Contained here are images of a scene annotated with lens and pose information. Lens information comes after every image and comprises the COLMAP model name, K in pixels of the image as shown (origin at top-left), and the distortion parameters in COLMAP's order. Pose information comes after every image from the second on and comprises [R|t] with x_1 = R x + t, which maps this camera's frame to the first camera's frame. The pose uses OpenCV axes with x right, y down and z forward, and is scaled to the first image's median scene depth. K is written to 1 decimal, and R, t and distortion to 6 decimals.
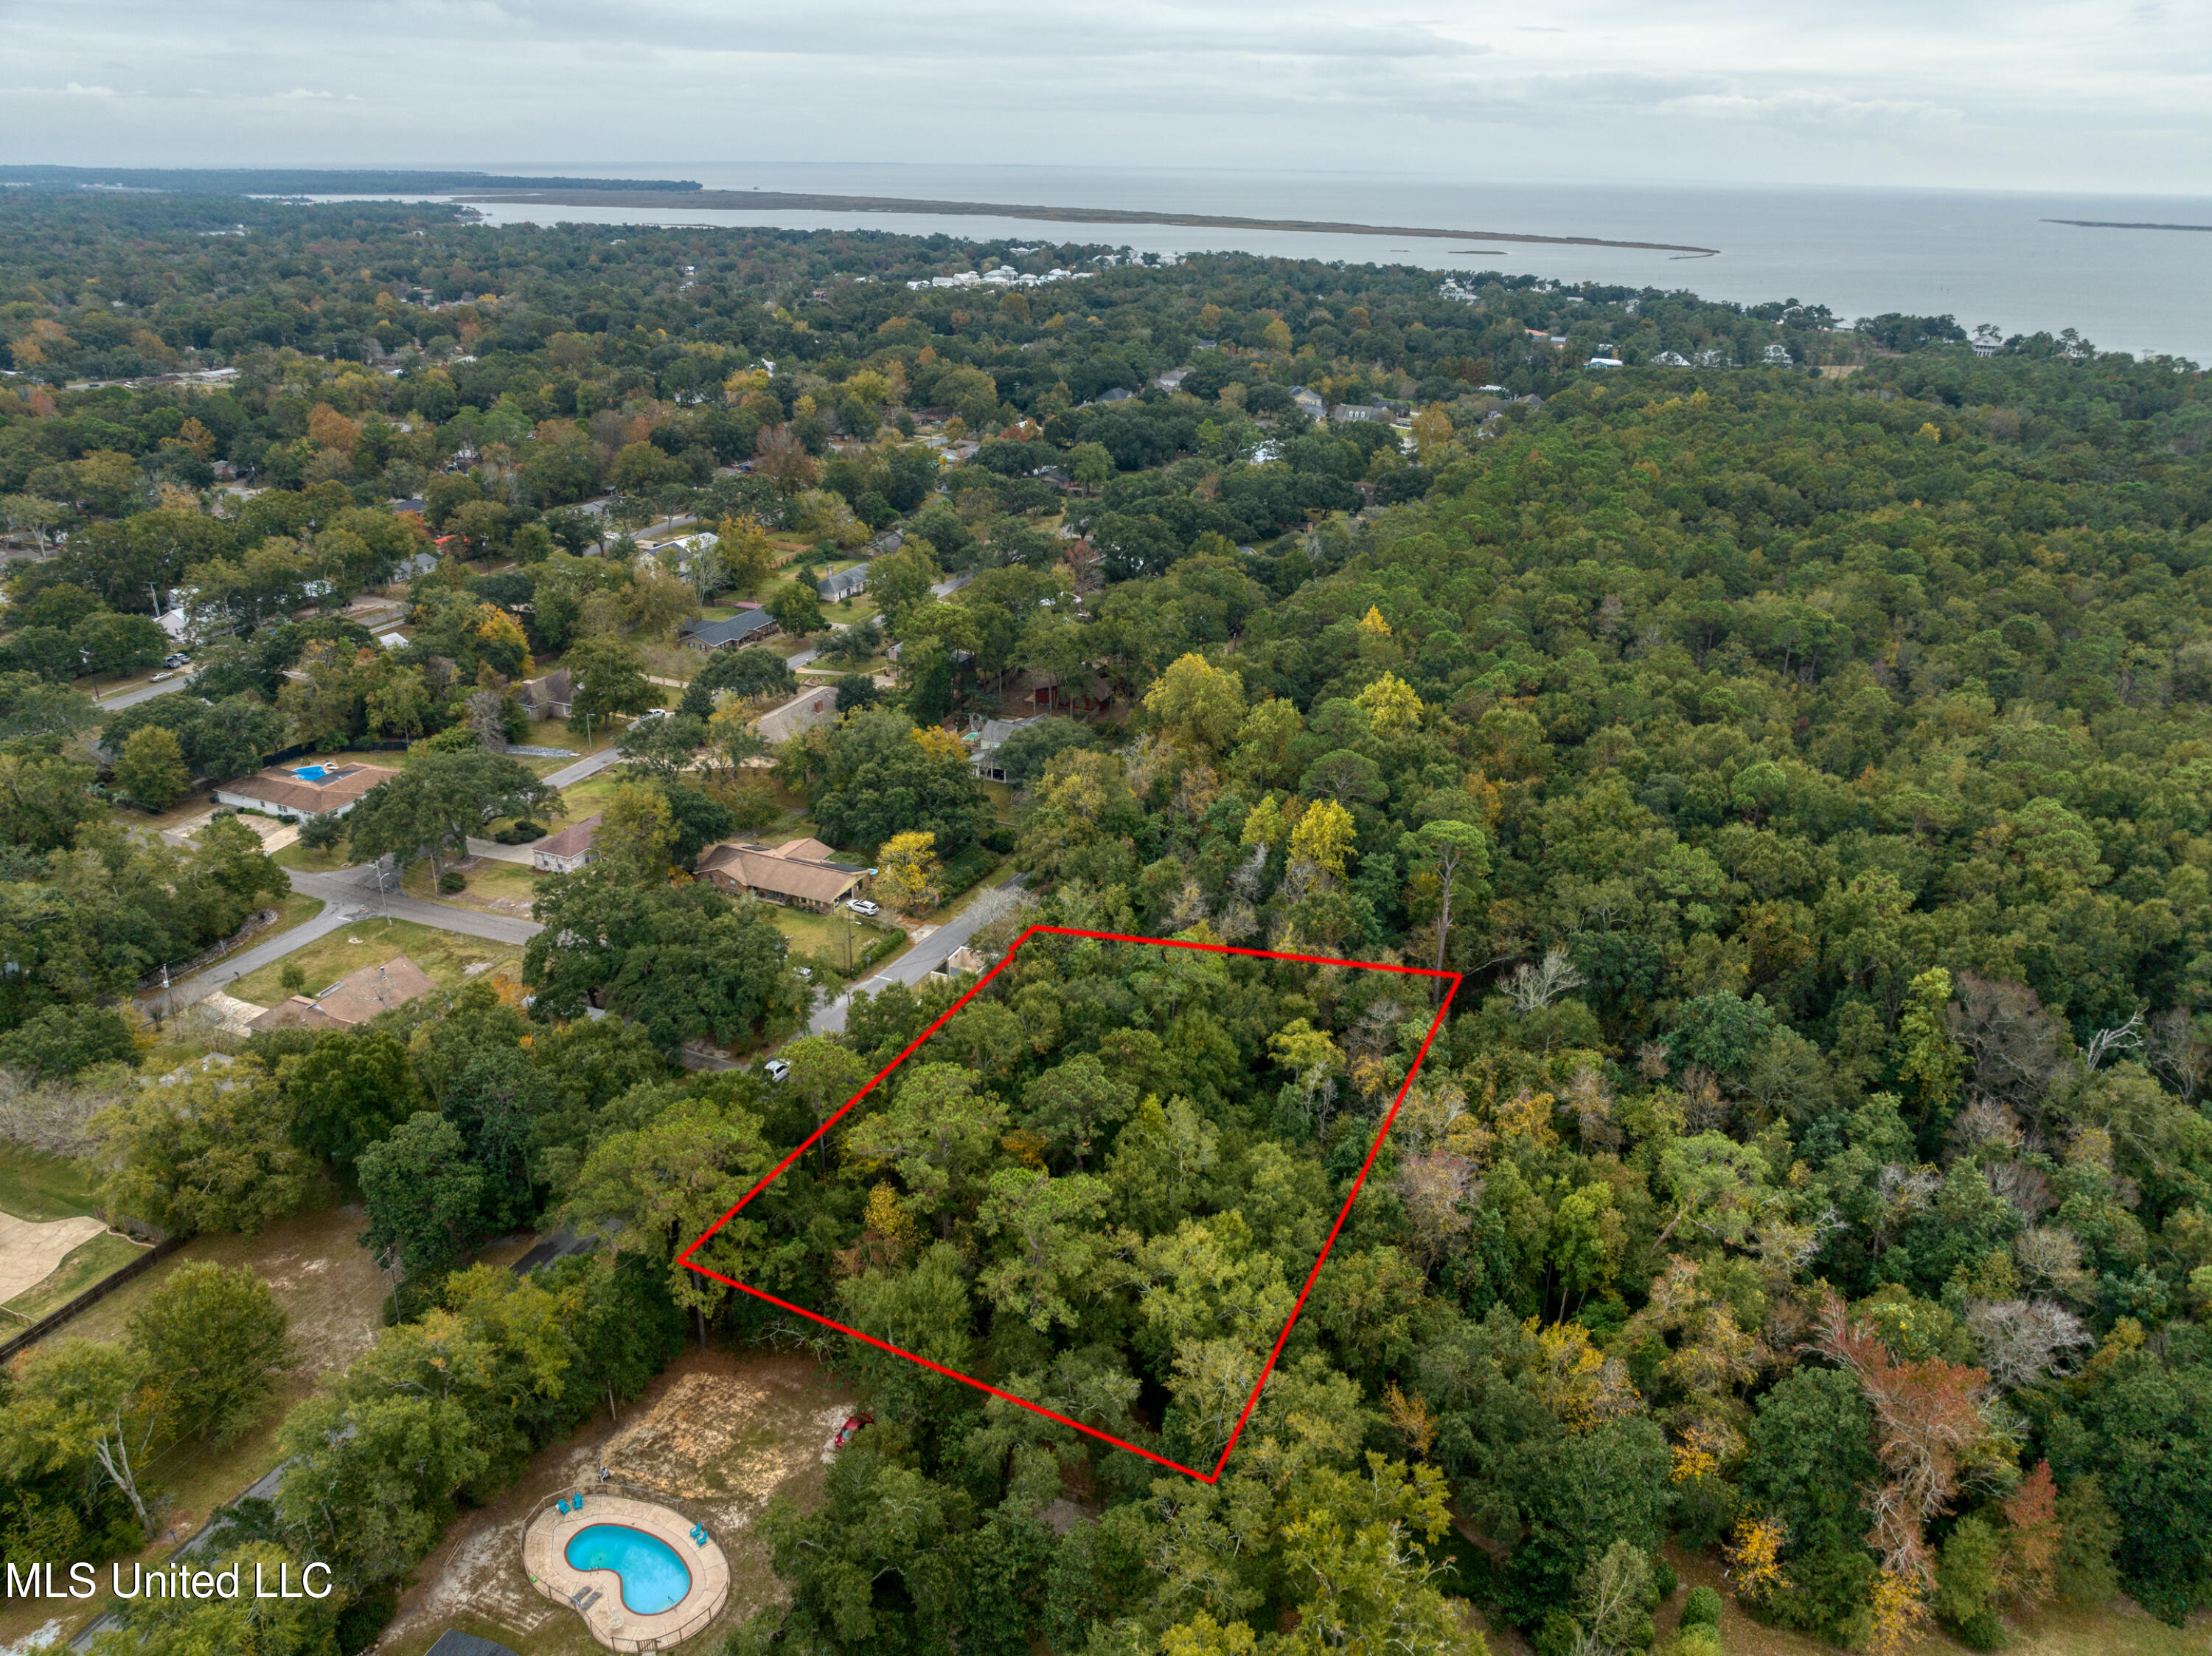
lens RADIAL K [[1560.0, 0, 1108.3], [0, 1560.0, 829.2], [0, 0, 1]] dist [-0.051563, 0.021915]
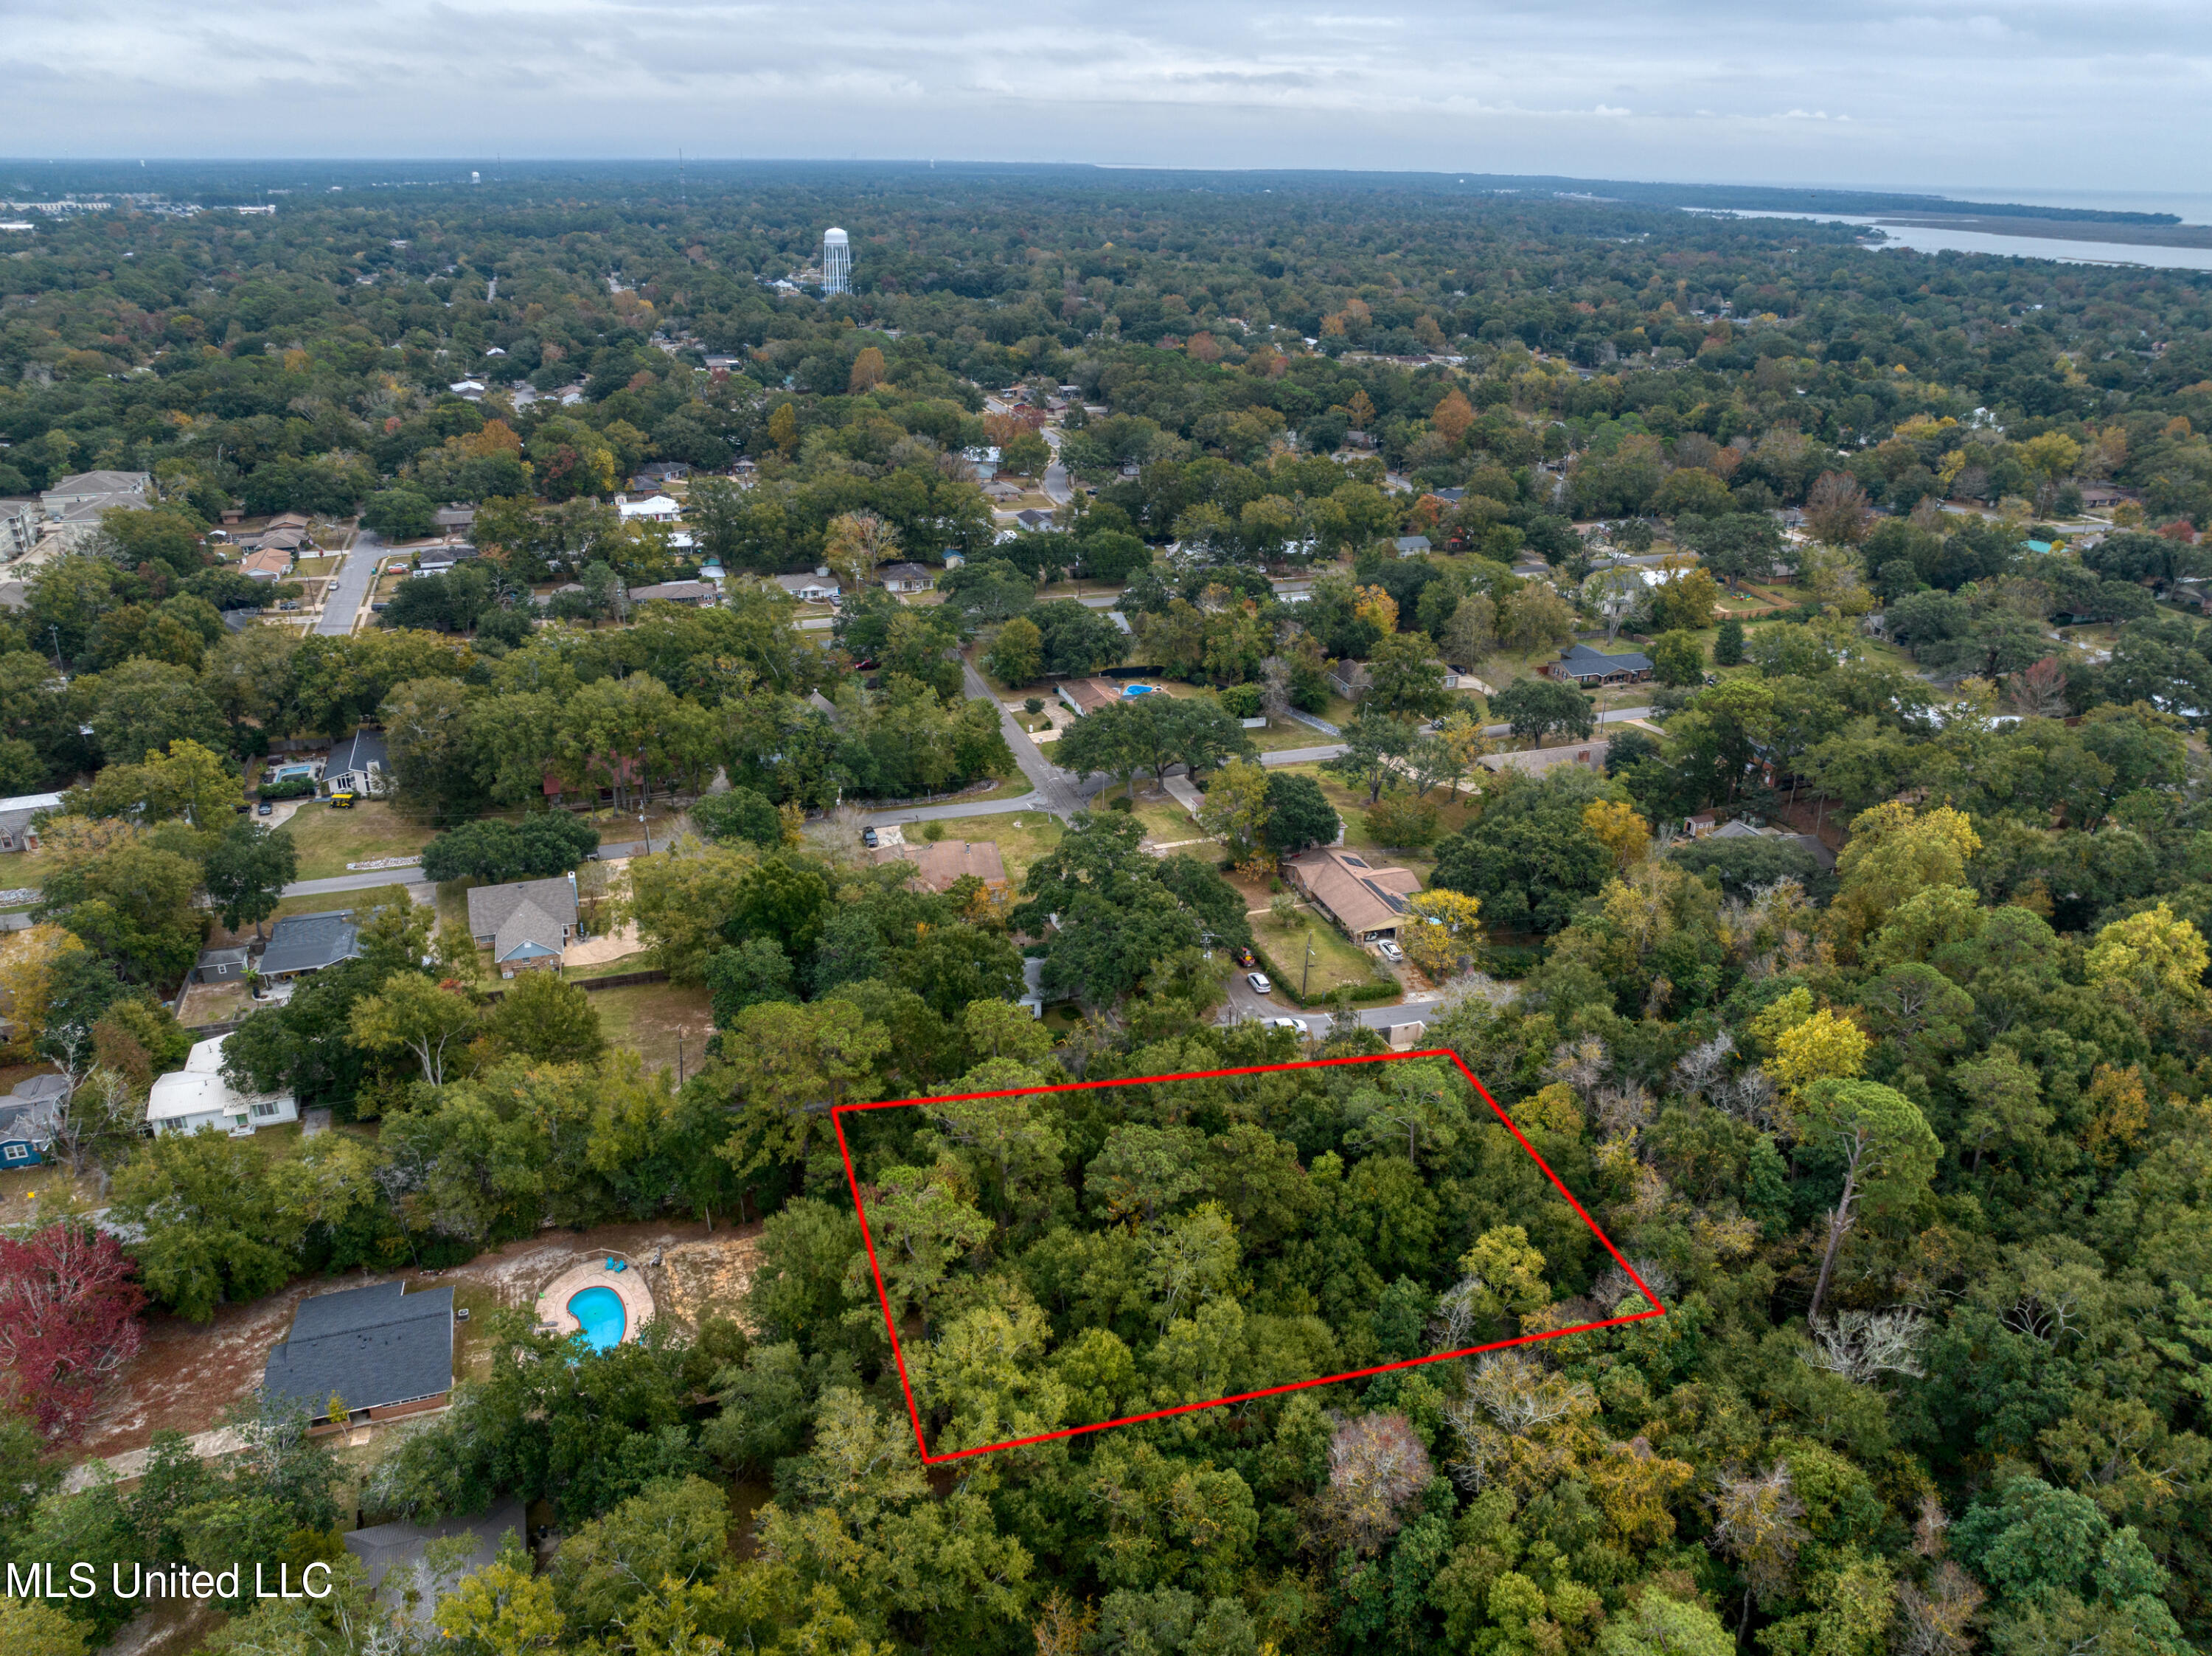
lens RADIAL K [[1560.0, 0, 1105.8], [0, 1560.0, 830.4], [0, 0, 1]] dist [-0.051563, 0.021915]
pose [[0.673895, 0.292555, -0.678437, 0.286467], [-0.299767, 0.947552, 0.110842, -0.059724], [0.675282, 0.128677, 0.726248, 0.154771]]
